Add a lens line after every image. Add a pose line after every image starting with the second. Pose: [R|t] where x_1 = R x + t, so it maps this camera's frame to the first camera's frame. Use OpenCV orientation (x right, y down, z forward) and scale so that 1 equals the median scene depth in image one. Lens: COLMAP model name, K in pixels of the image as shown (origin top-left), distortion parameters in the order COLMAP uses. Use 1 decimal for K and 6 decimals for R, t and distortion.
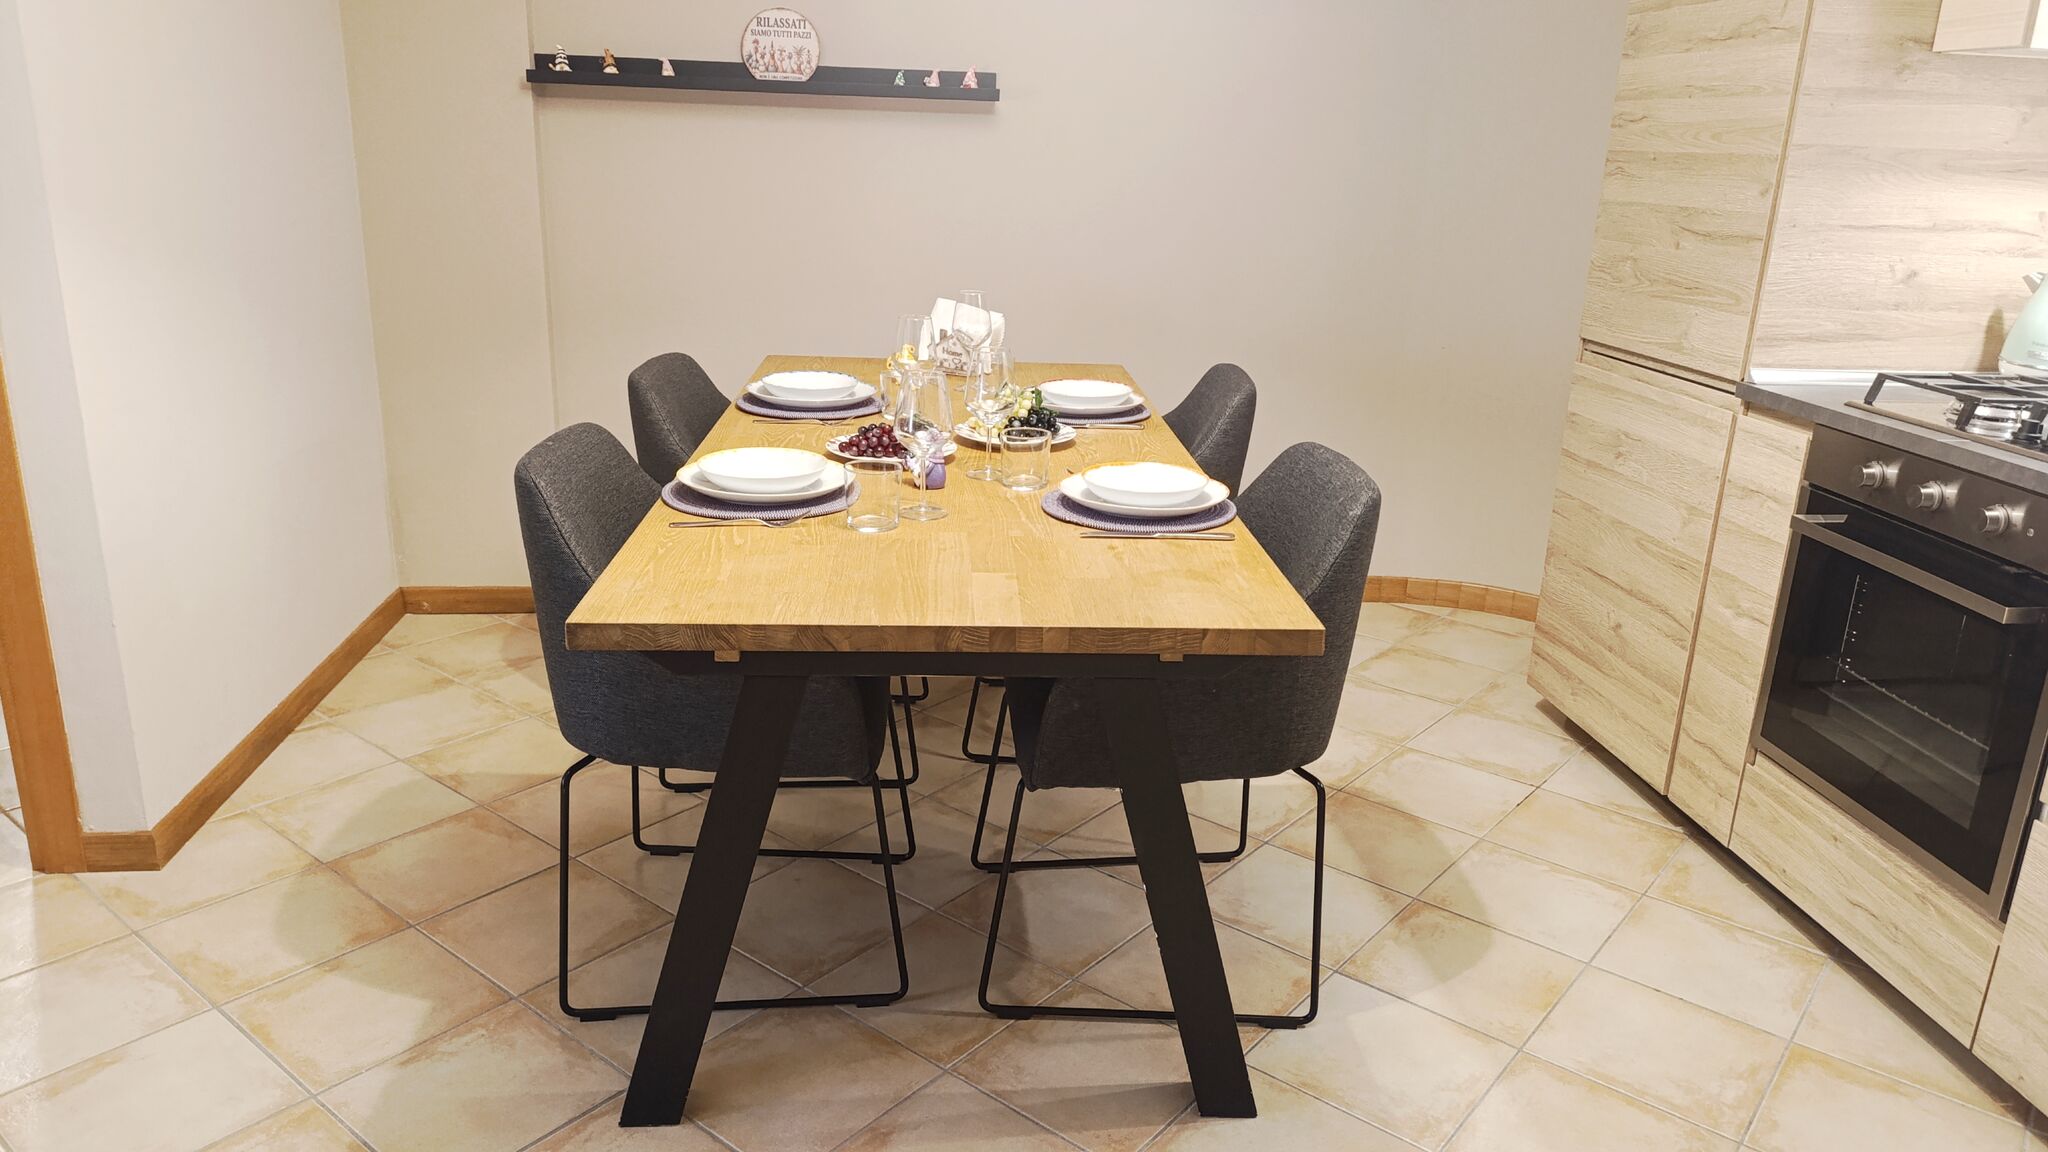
lens RADIAL K [[1404.4, 0, 1029.9], [0, 1404.4, 565.8], [0, 0, 1]] dist [0.049862, -0.056041]
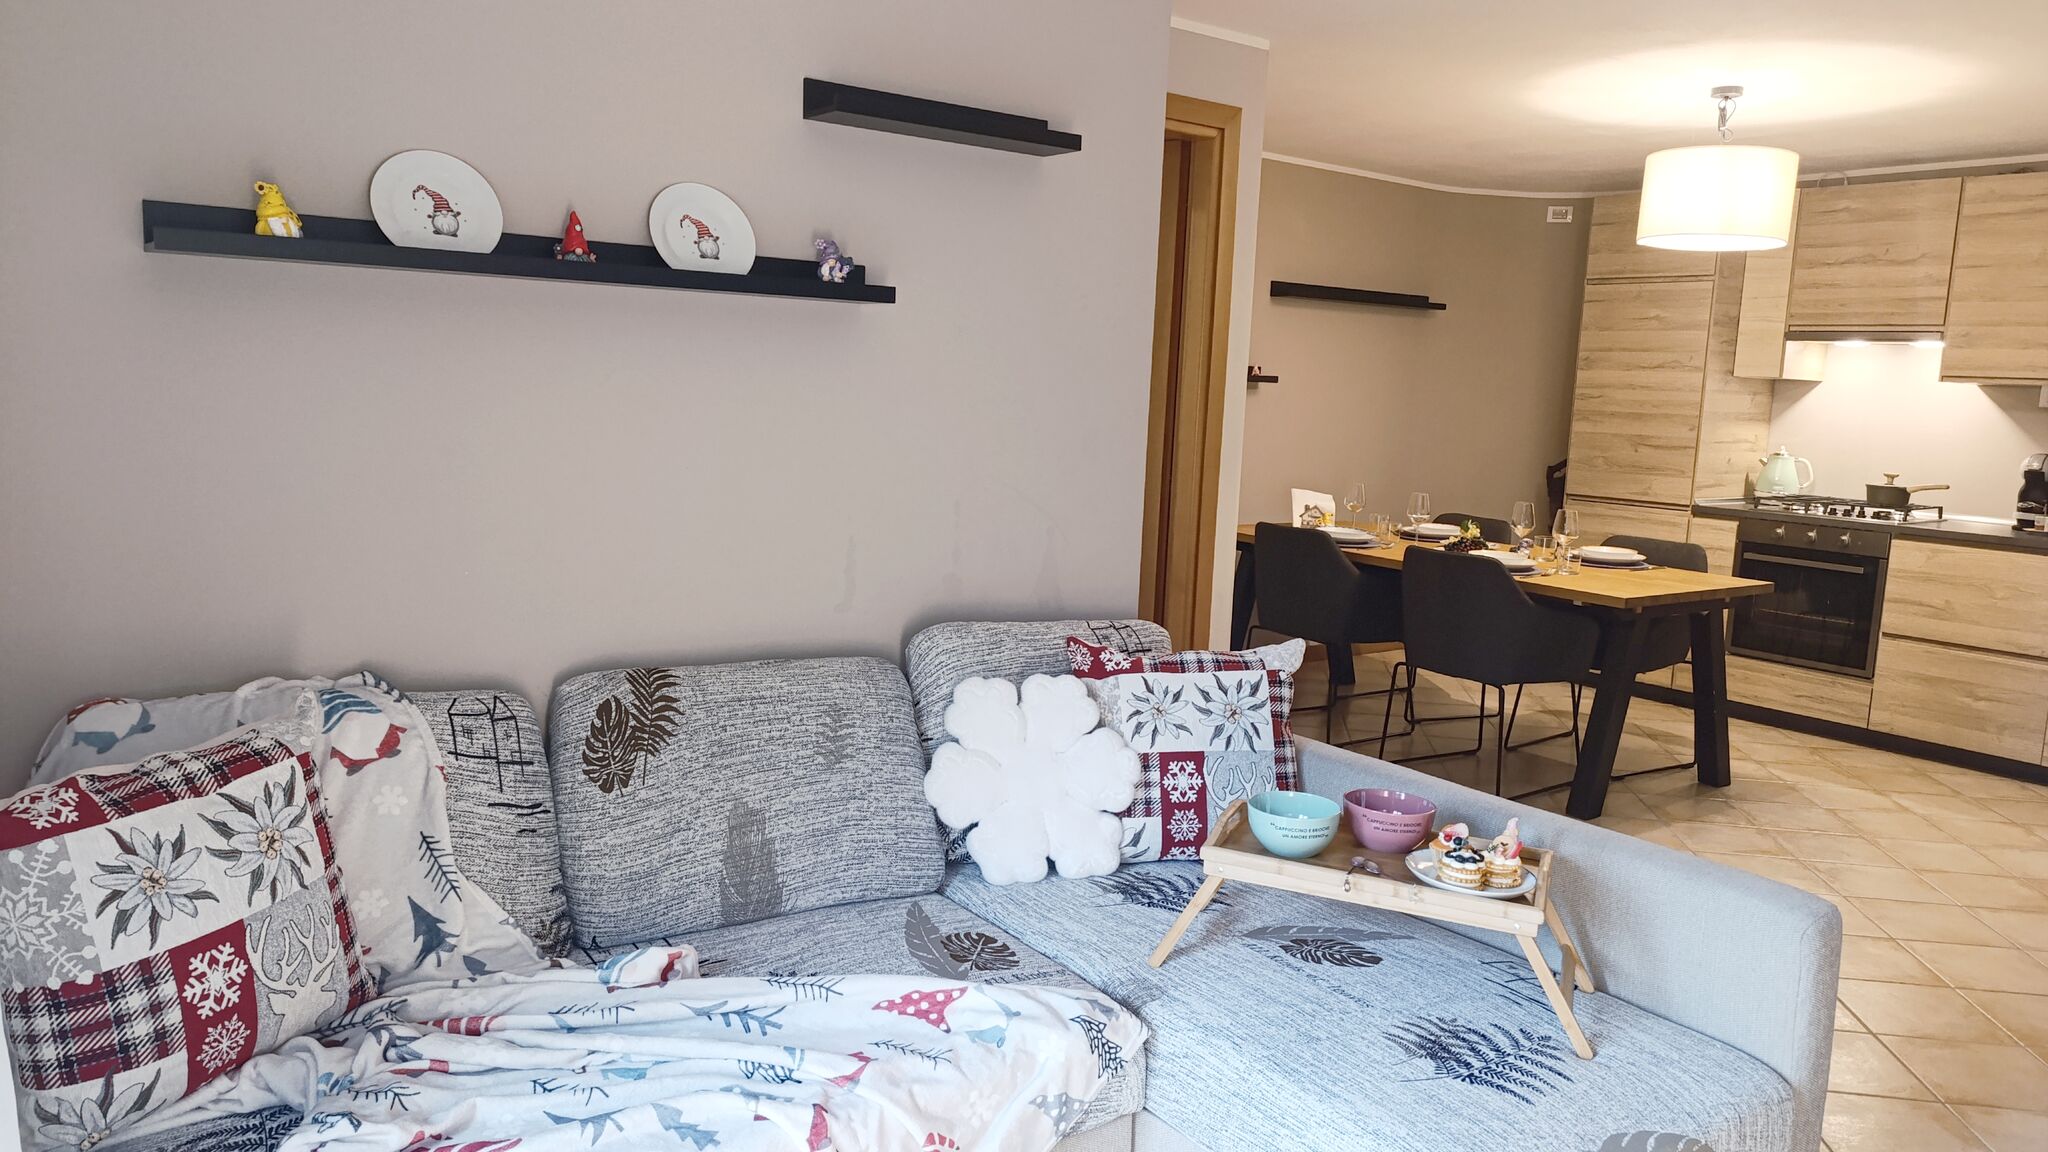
lens RADIAL K [[1404.4, 0, 1029.9], [0, 1404.4, 565.8], [0, 0, 1]] dist [0.049862, -0.056041]
pose [[0.853405, -0.067780, 0.516823, -1.675141], [0.140514, 0.984719, -0.102880, 0.061865], [-0.501952, 0.160419, 0.849888, -0.464604]]
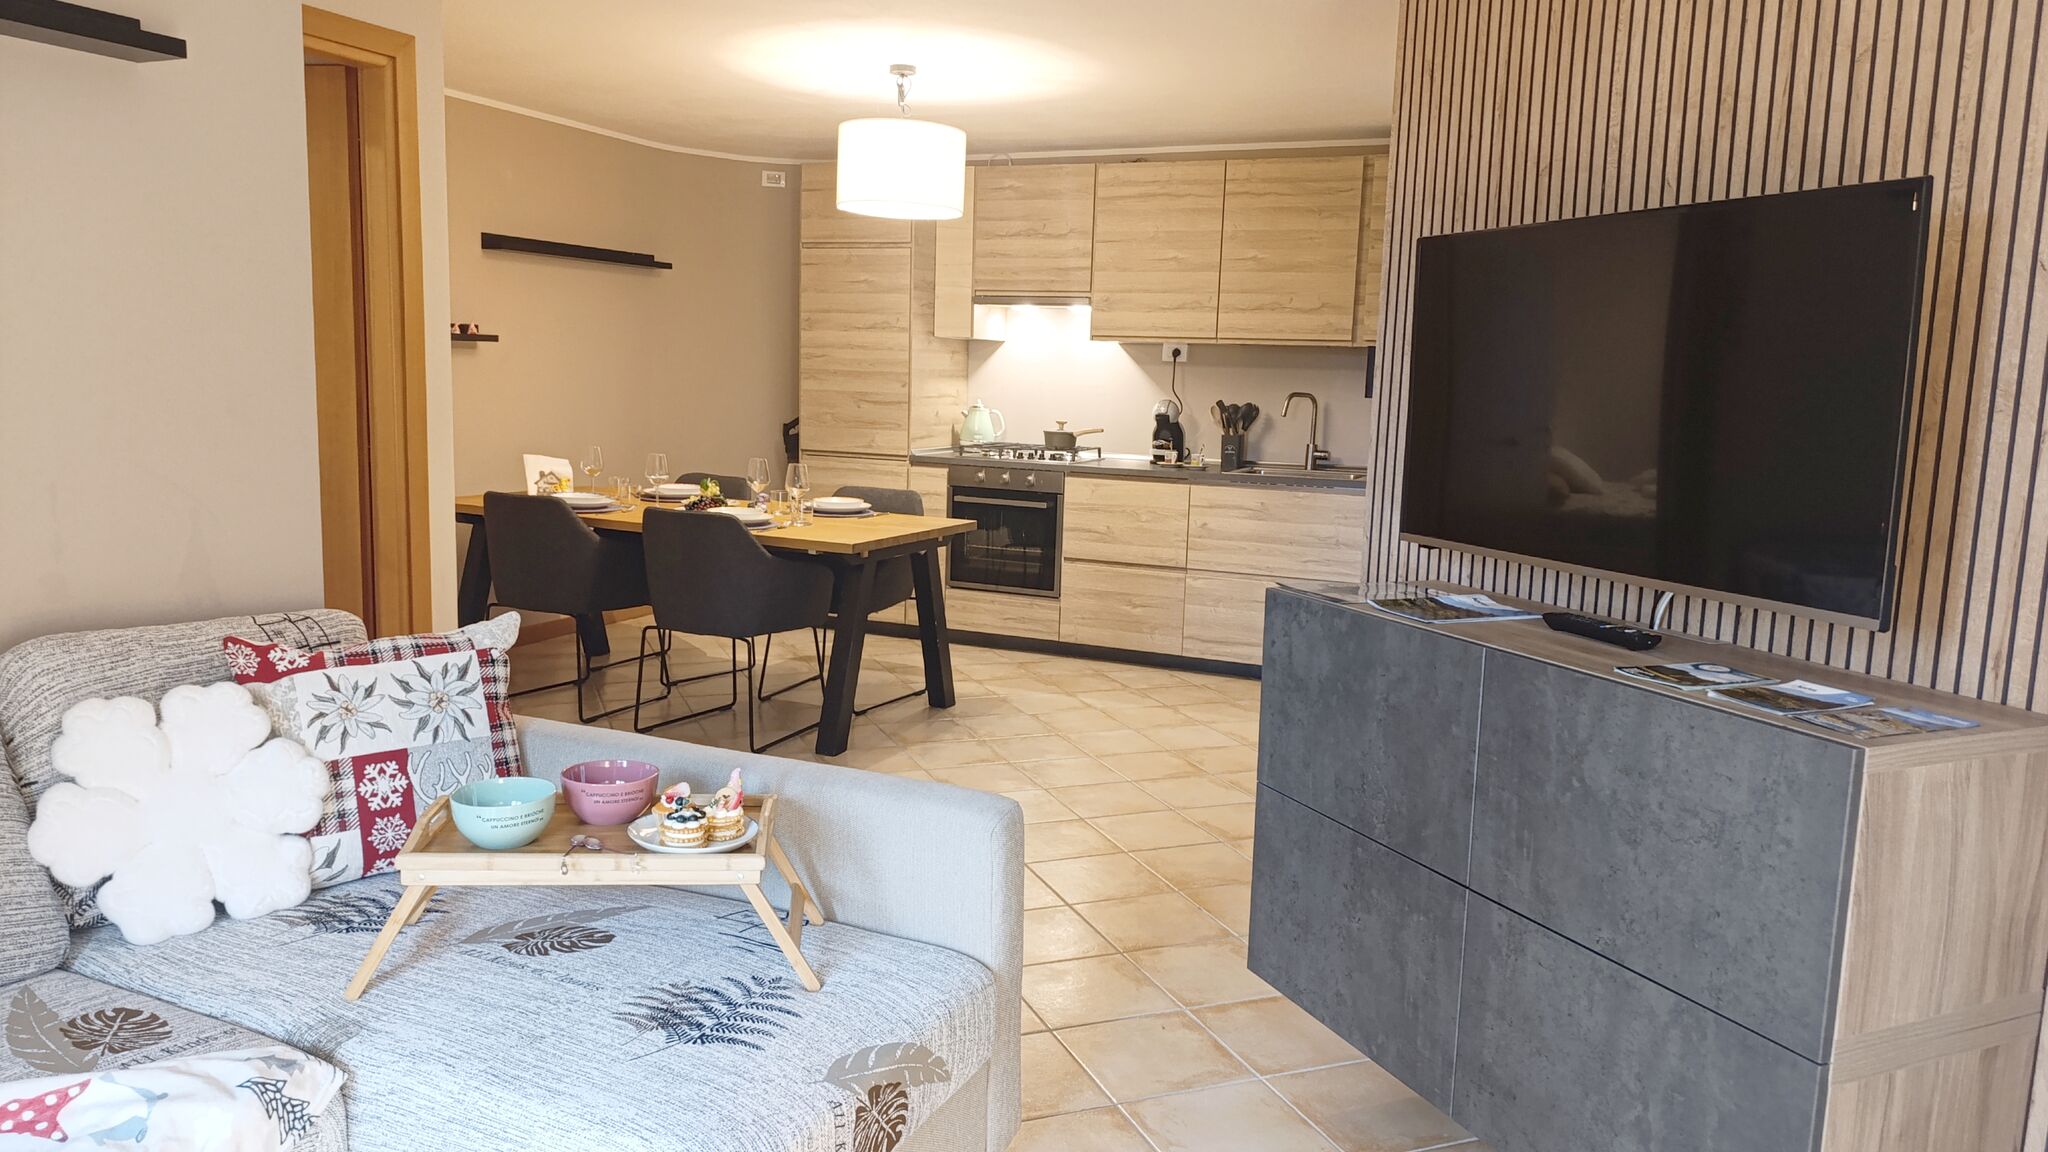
lens RADIAL K [[1399.5, 0, 1021.7], [0, 1399.5, 571.2], [0, 0, 1]] dist [0.042370, -0.053350]
pose [[0.492858, -0.142574, 0.858349, -1.621899], [0.241455, 0.970151, 0.022503, 0.071452], [-0.835937, 0.196162, 0.512572, -0.464355]]
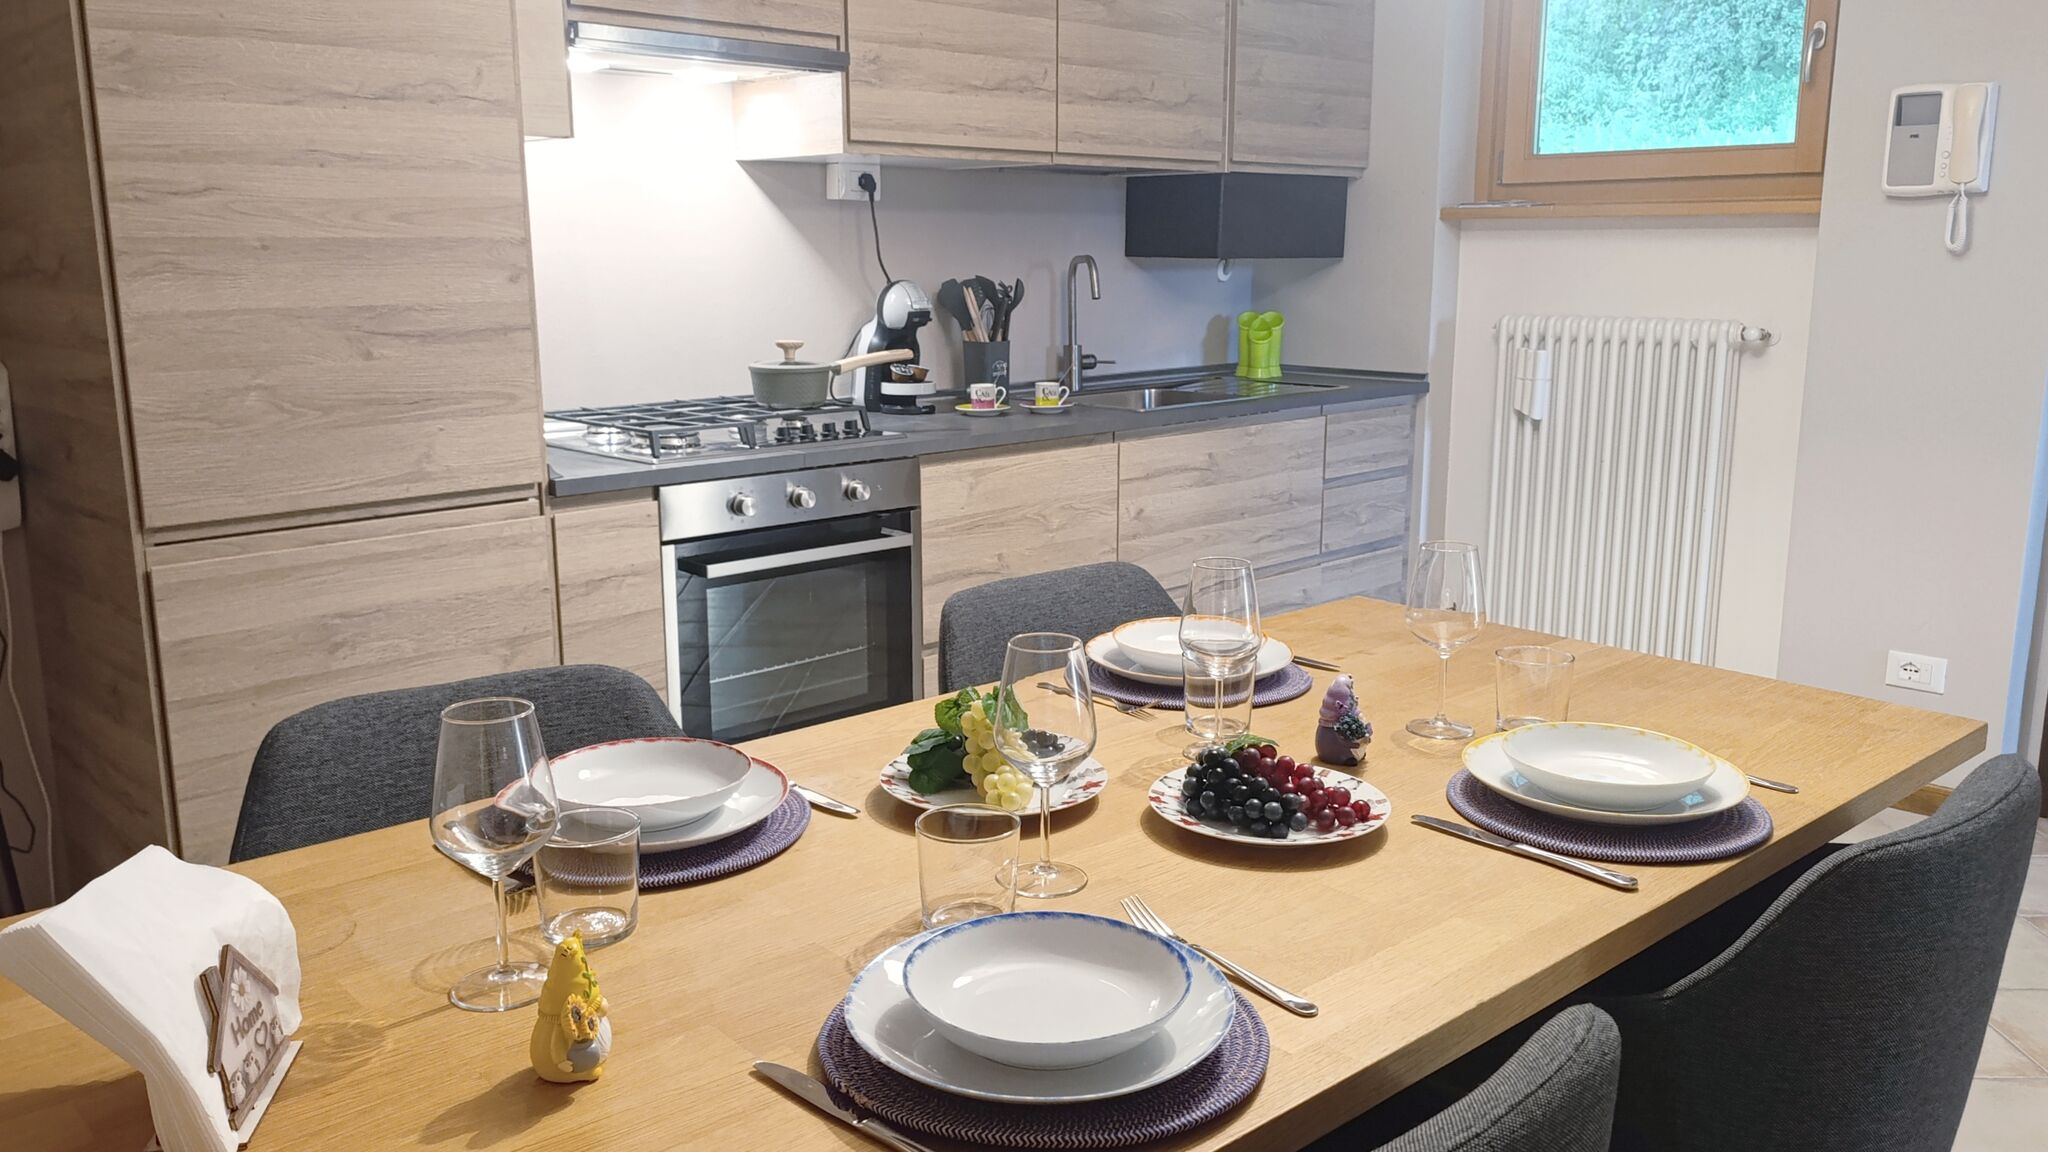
lens RADIAL K [[1564.5, 0, 1019.1], [0, 1564.5, 568.2], [0, 0, 1]] dist [0.005057, -0.002853]
pose [[-0.613889, -0.188525, 0.766550, -0.453232], [0.215897, 0.893942, 0.392756, -0.396452], [-0.759295, 0.406604, -0.508079, 1.261167]]
